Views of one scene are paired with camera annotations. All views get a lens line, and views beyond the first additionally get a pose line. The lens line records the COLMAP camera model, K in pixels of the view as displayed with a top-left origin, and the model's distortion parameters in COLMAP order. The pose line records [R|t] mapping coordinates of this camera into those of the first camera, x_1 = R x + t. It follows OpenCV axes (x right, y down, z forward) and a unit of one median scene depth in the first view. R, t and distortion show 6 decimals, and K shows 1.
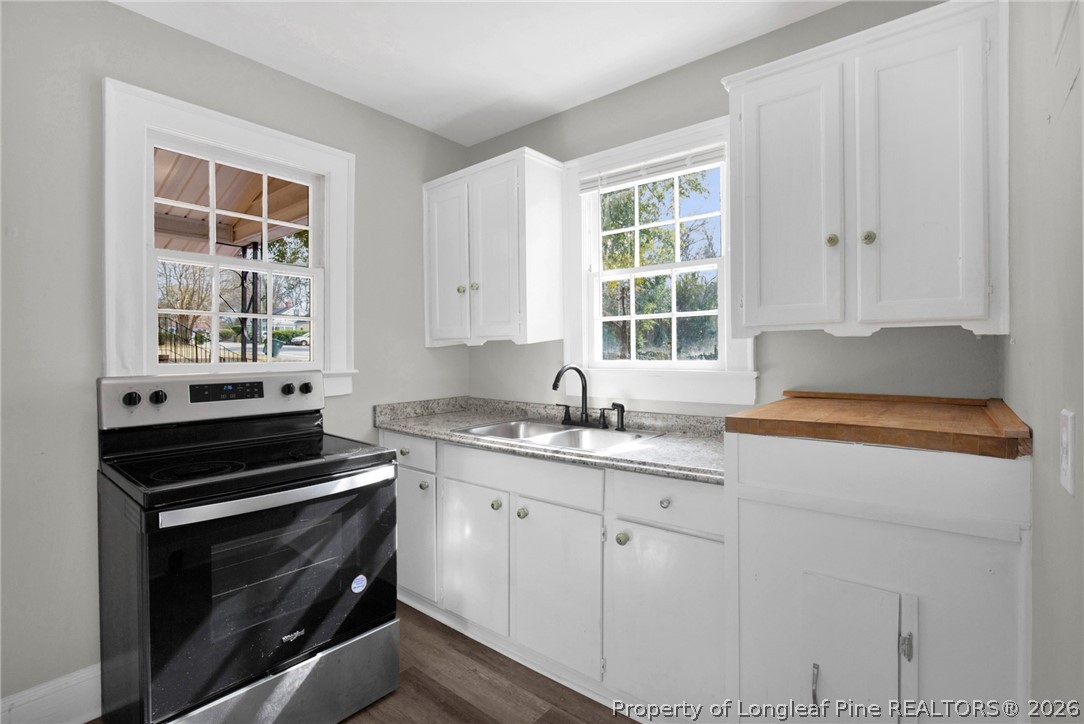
lens RADIAL K [[524.4, 0, 548.3], [0, 524.4, 363.2], [0, 0, 1]] dist [-0.012649, -0.000184]
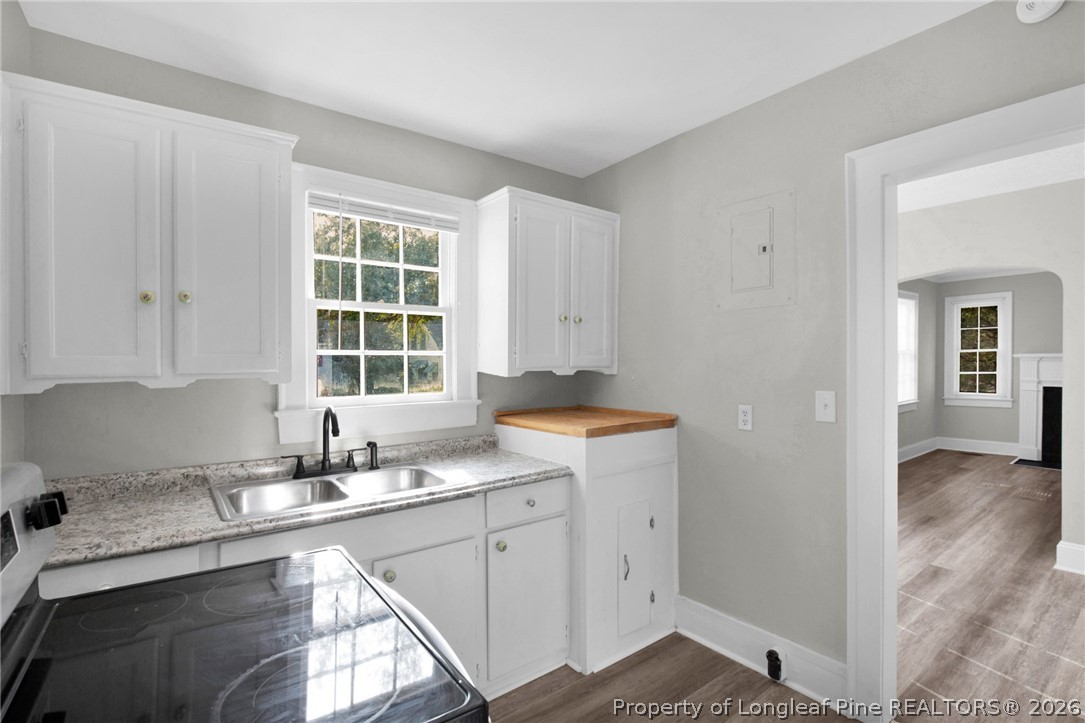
lens RADIAL K [[495.6, 0, 563.7], [0, 495.6, 364.7], [0, 0, 1]] dist [-0.000088, -0.000024]
pose [[0.211530, 0.002231, 0.977369, -0.703978], [0.023875, 0.999687, -0.007449, -0.051085], [-0.977080, 0.024911, 0.211410, 0.461040]]
